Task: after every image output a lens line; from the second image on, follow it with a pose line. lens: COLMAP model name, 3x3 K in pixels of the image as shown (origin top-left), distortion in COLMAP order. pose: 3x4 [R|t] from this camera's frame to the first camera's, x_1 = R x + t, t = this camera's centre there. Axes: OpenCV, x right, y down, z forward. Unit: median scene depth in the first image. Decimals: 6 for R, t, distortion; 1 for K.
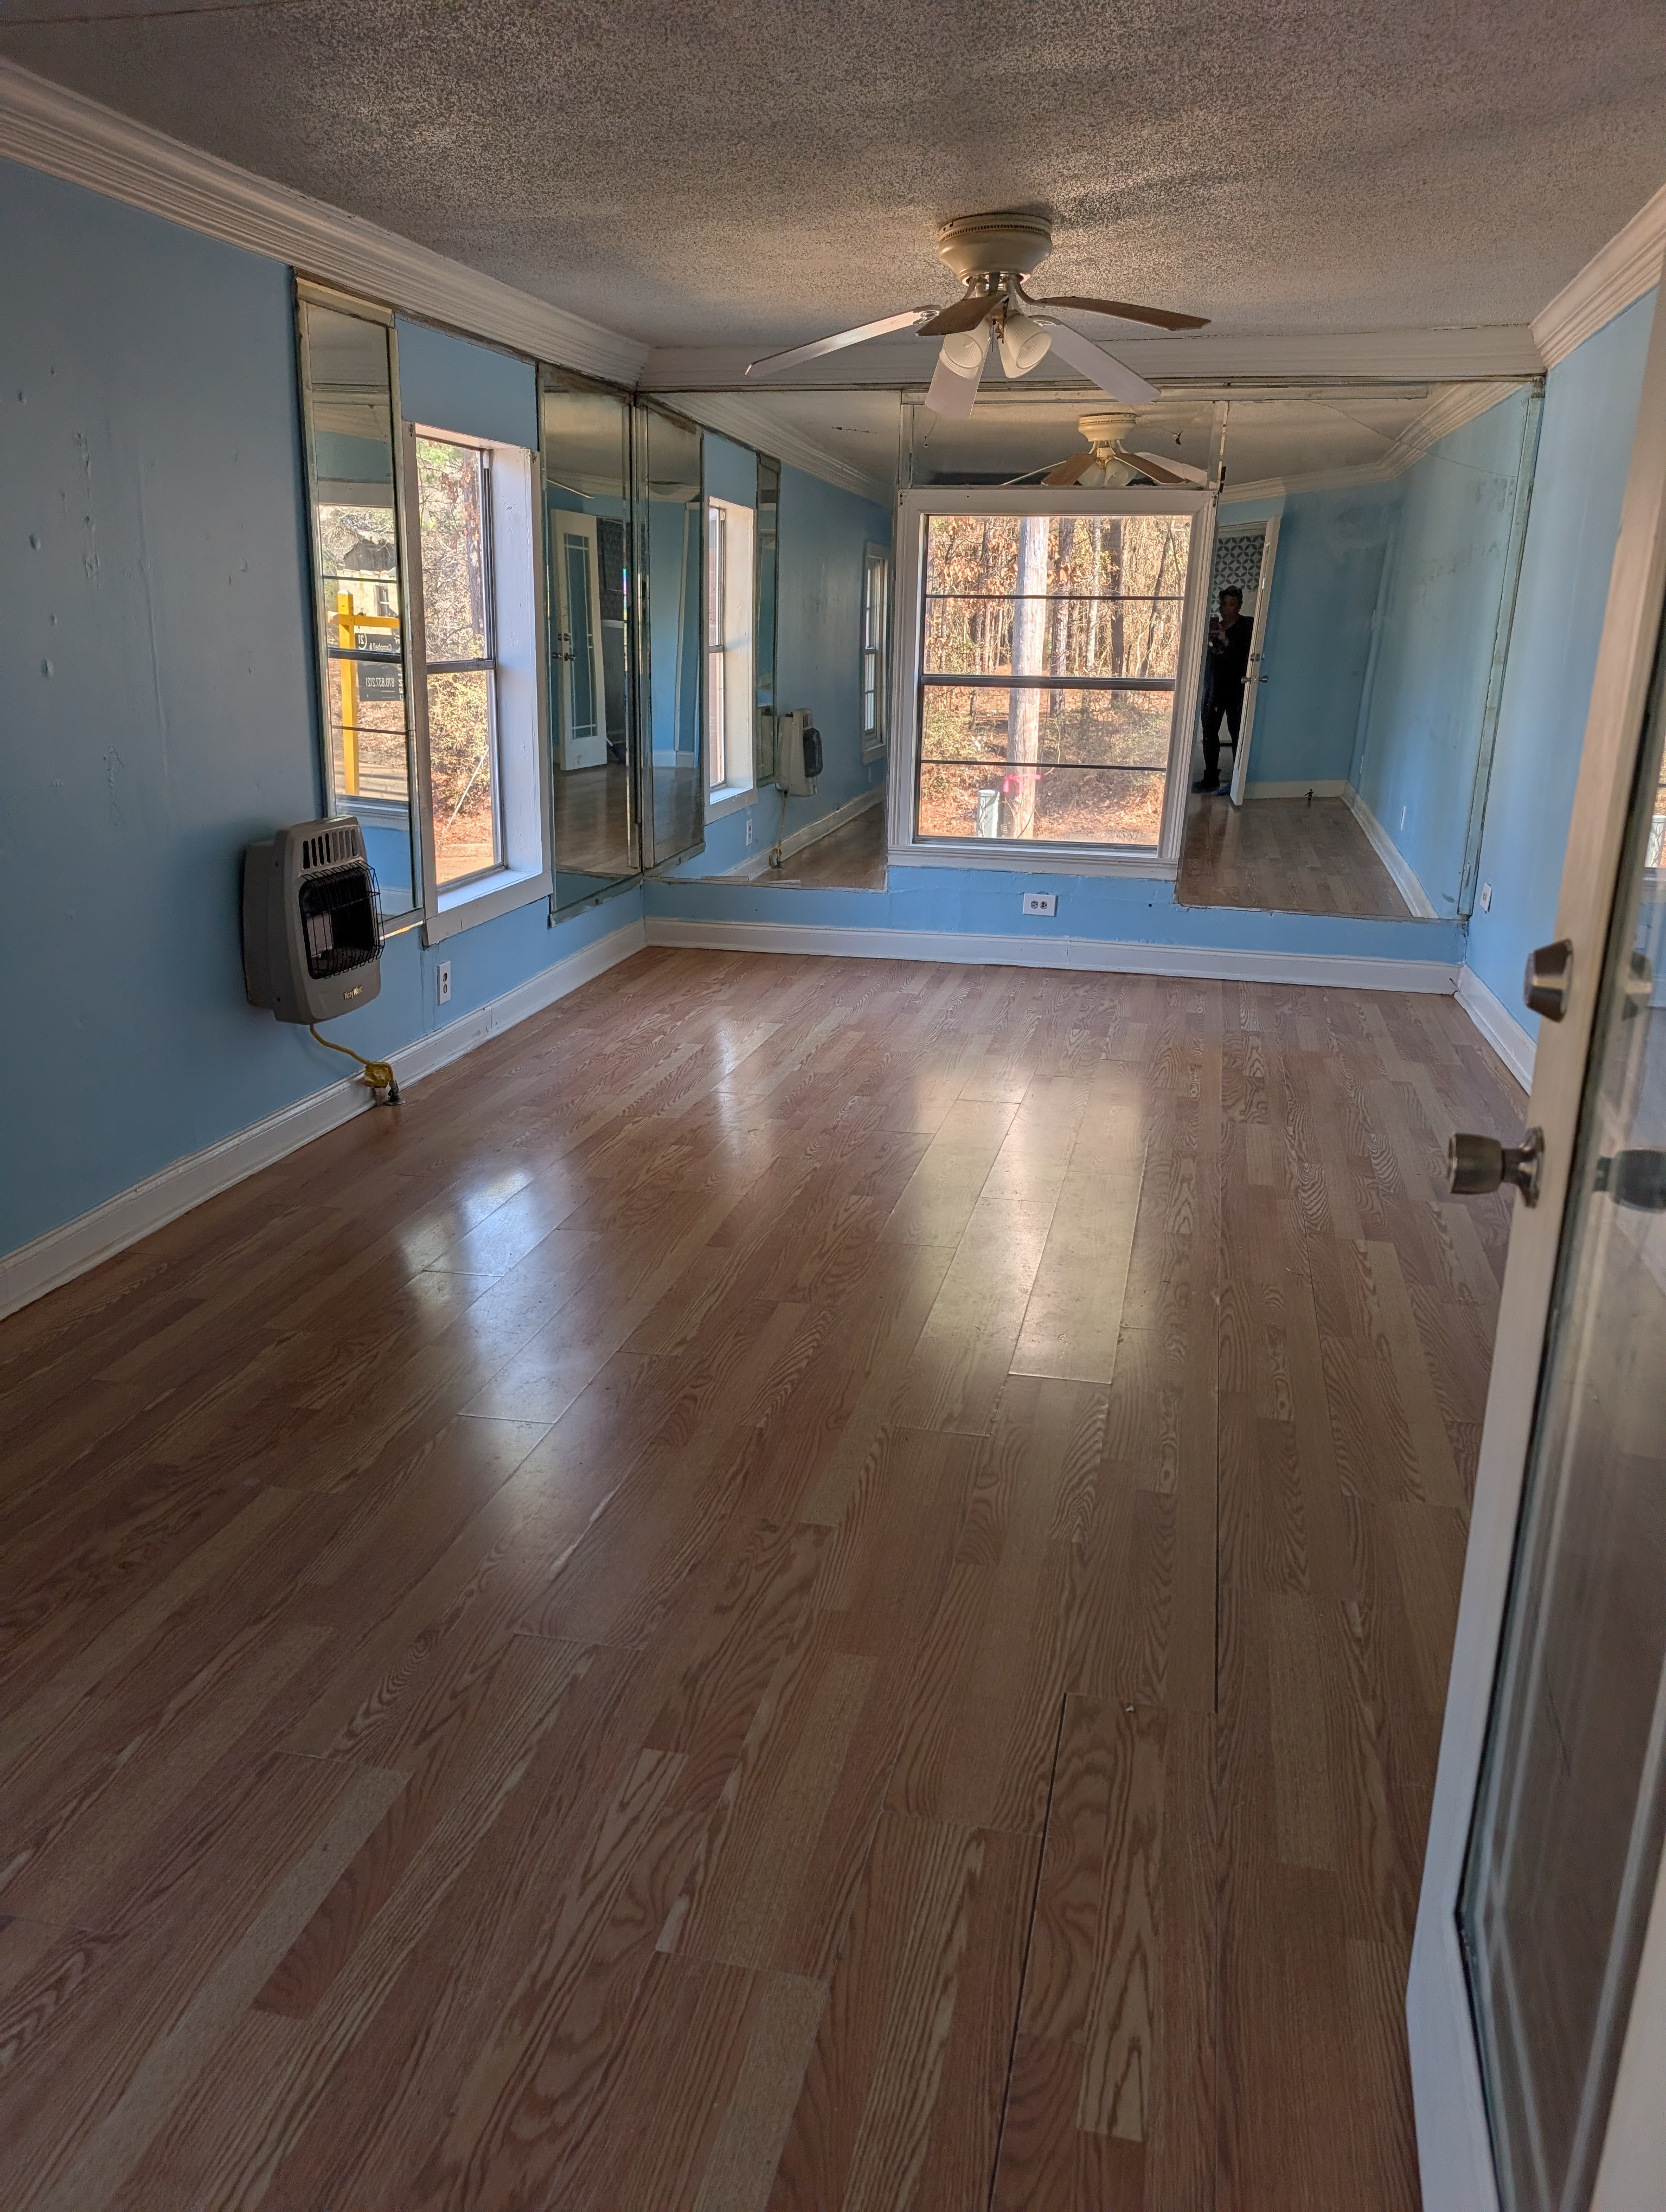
lens RADIAL K [[1588.2, 0, 833.1], [0, 1588.2, 1101.8], [0, 0, 1]] dist [0.023027, -0.016657]
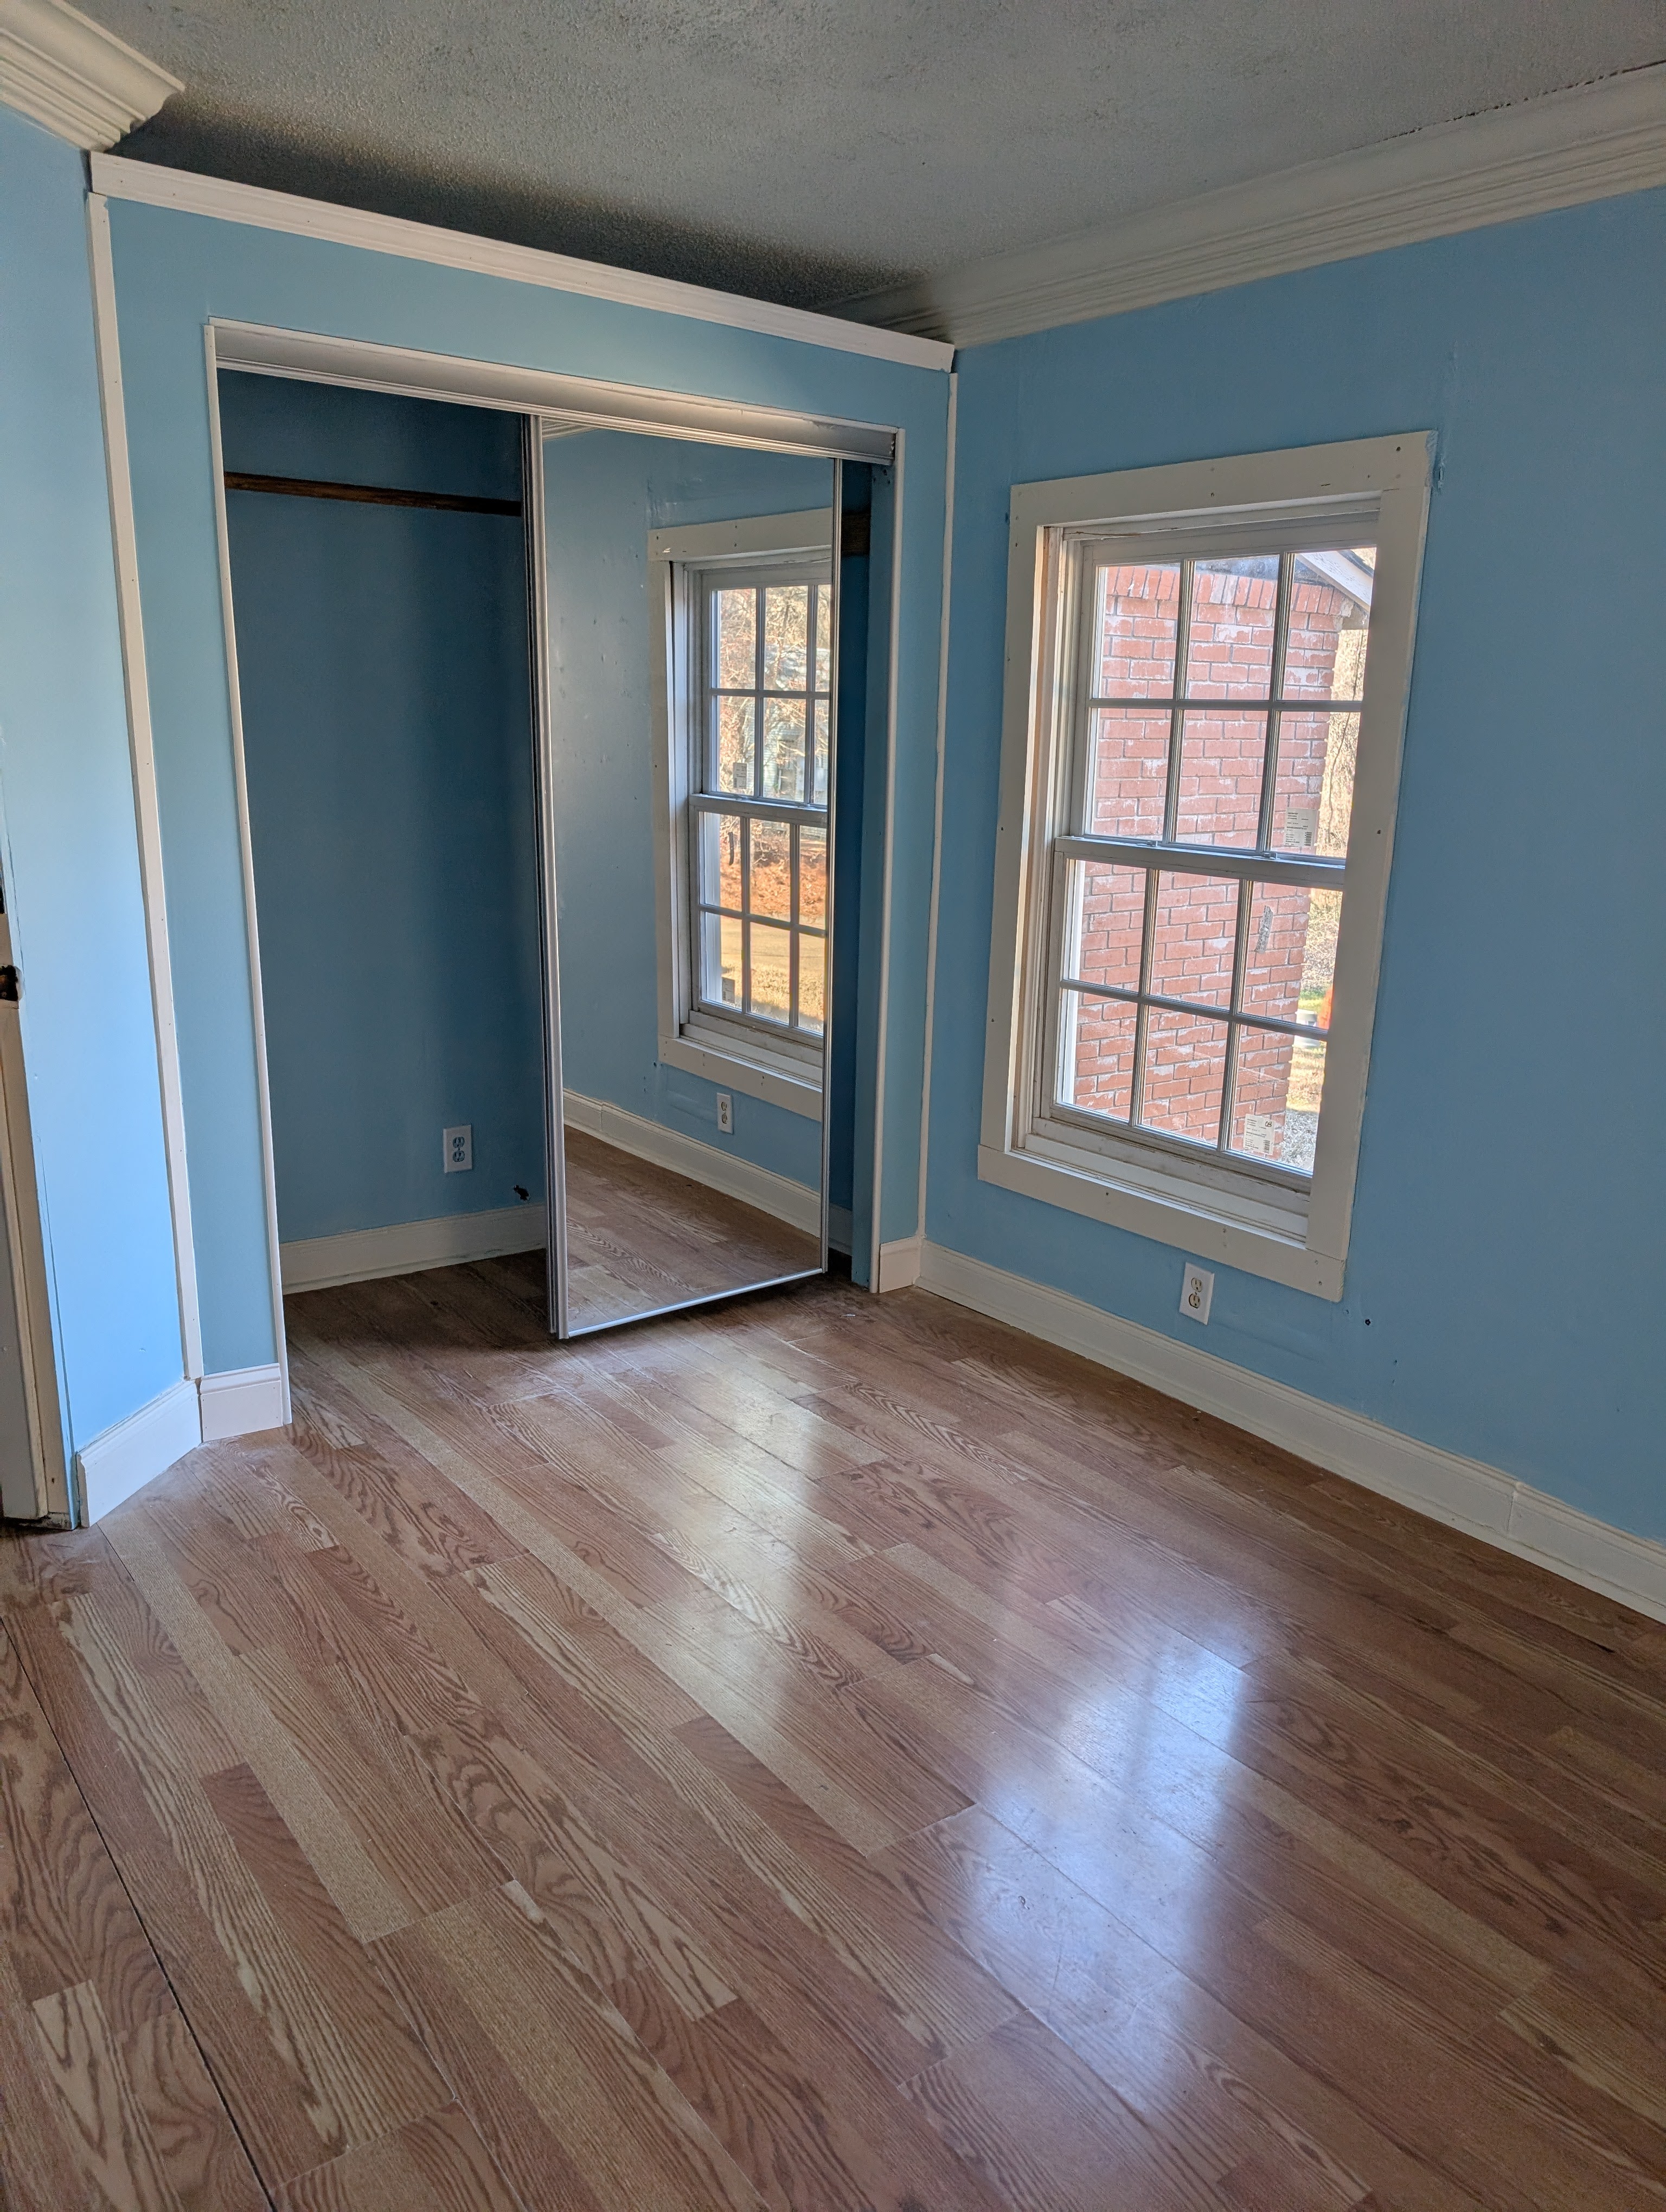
lens RADIAL K [[1588.2, 0, 834.8], [0, 1588.2, 1106.3], [0, 0, 1]] dist [0.023027, -0.016657]
pose [[-0.629611, 0.157344, -0.760810, 0.531897], [-0.262342, 0.878700, 0.398827, -0.478069], [0.731277, 0.450699, -0.511961, 1.510358]]
